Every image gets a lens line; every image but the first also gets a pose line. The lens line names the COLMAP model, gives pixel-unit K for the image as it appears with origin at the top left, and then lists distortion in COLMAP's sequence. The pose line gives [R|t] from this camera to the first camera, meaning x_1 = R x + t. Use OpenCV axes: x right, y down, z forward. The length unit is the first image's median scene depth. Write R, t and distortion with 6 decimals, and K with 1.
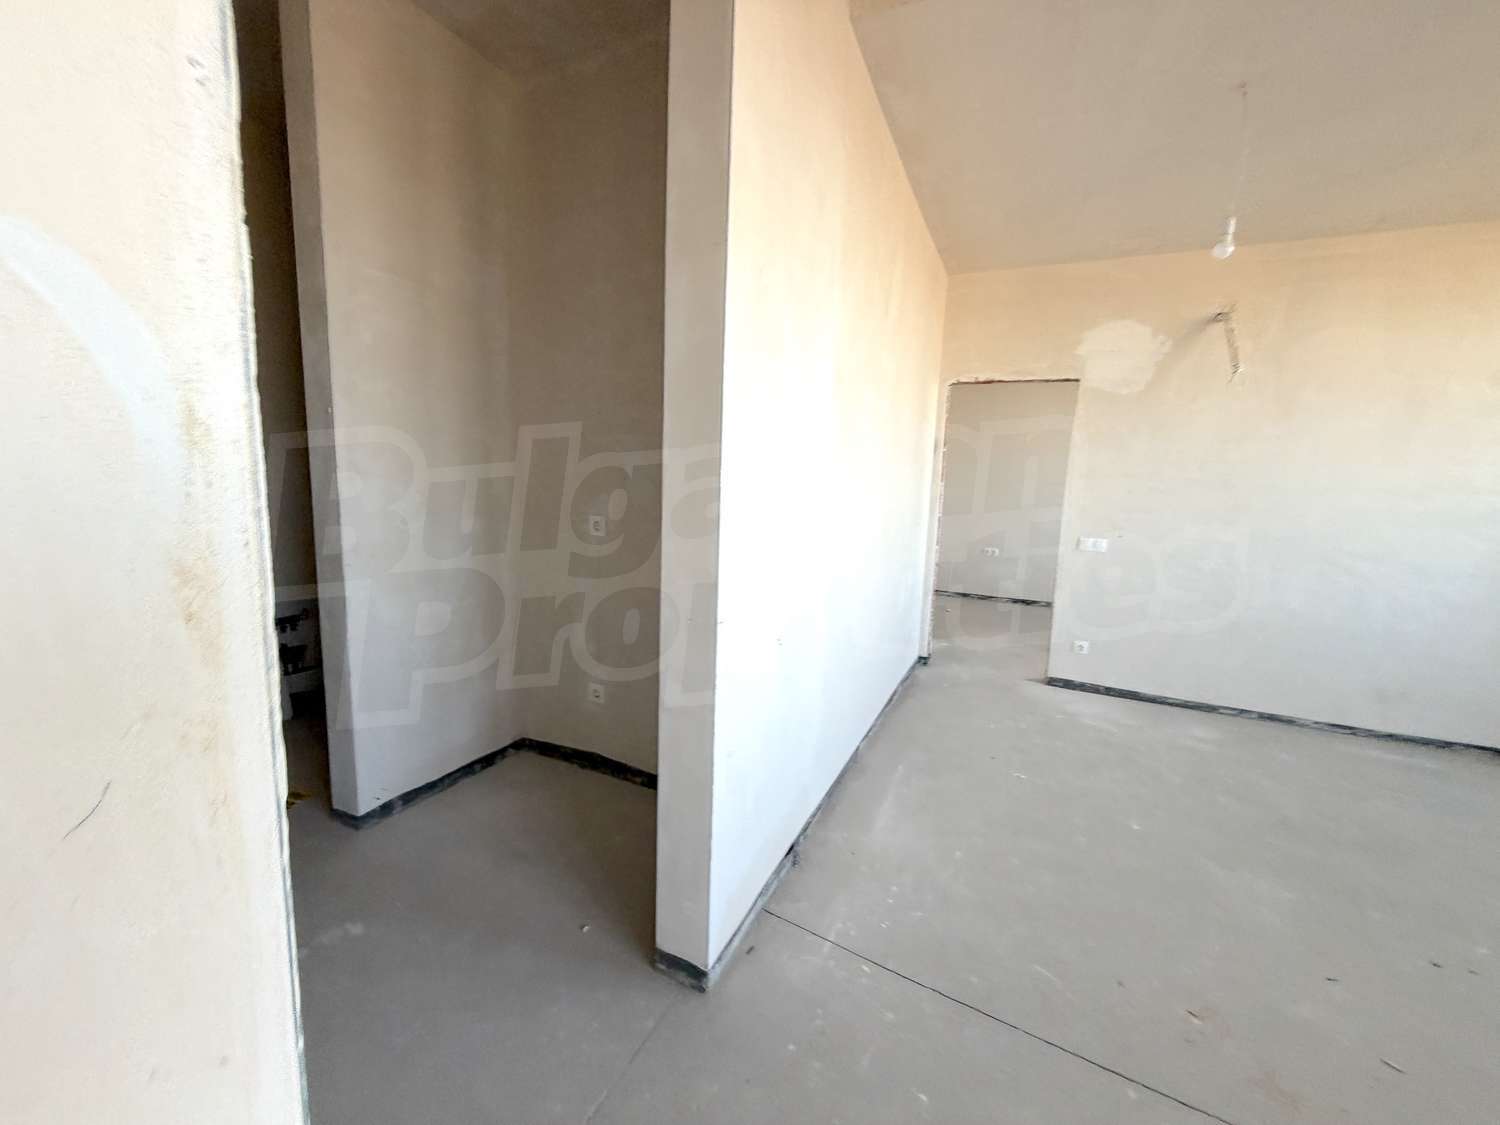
lens RADIAL K [[598.3, 0, 746.3], [0, 598.3, 564.1], [0, 0, 1]] dist [0.000417, -0.000118]
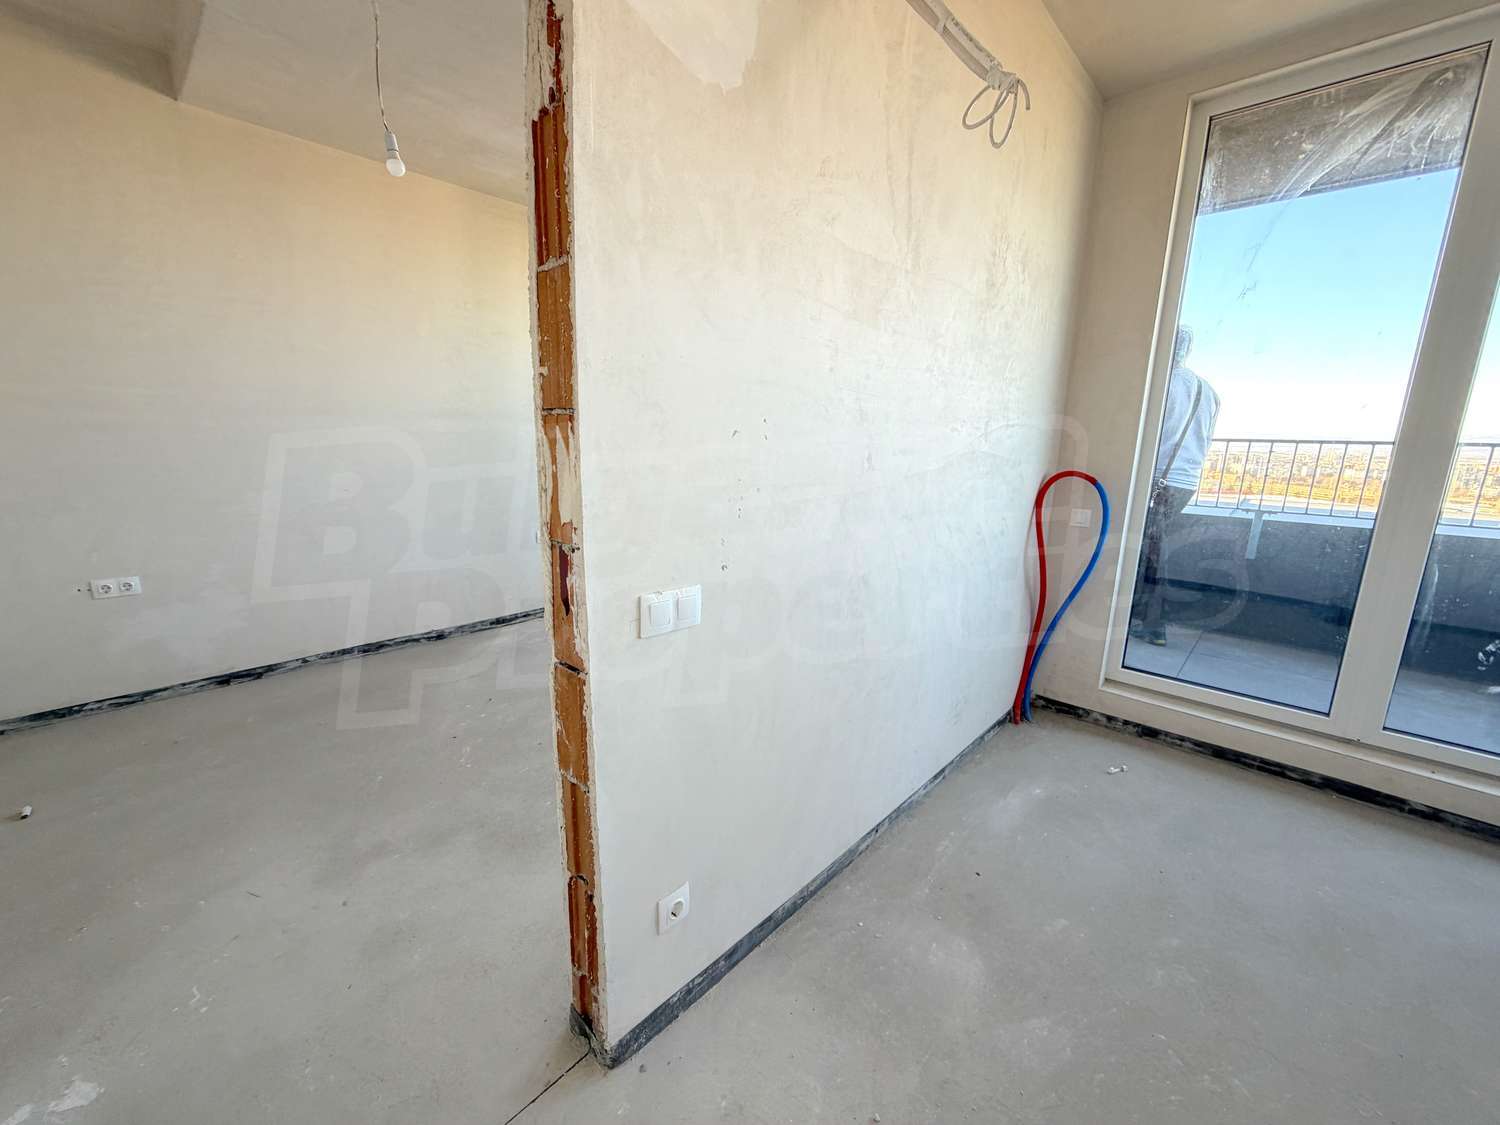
lens RADIAL K [[598.3, 0, 746.3], [0, 598.3, 564.1], [0, 0, 1]] dist [0.000417, -0.000118]
pose [[0.306702, -0.225795, 0.924635, 0.359224], [0.132106, 0.972150, 0.193578, -0.126493], [-0.942593, 0.062779, 0.327989, 0.993810]]
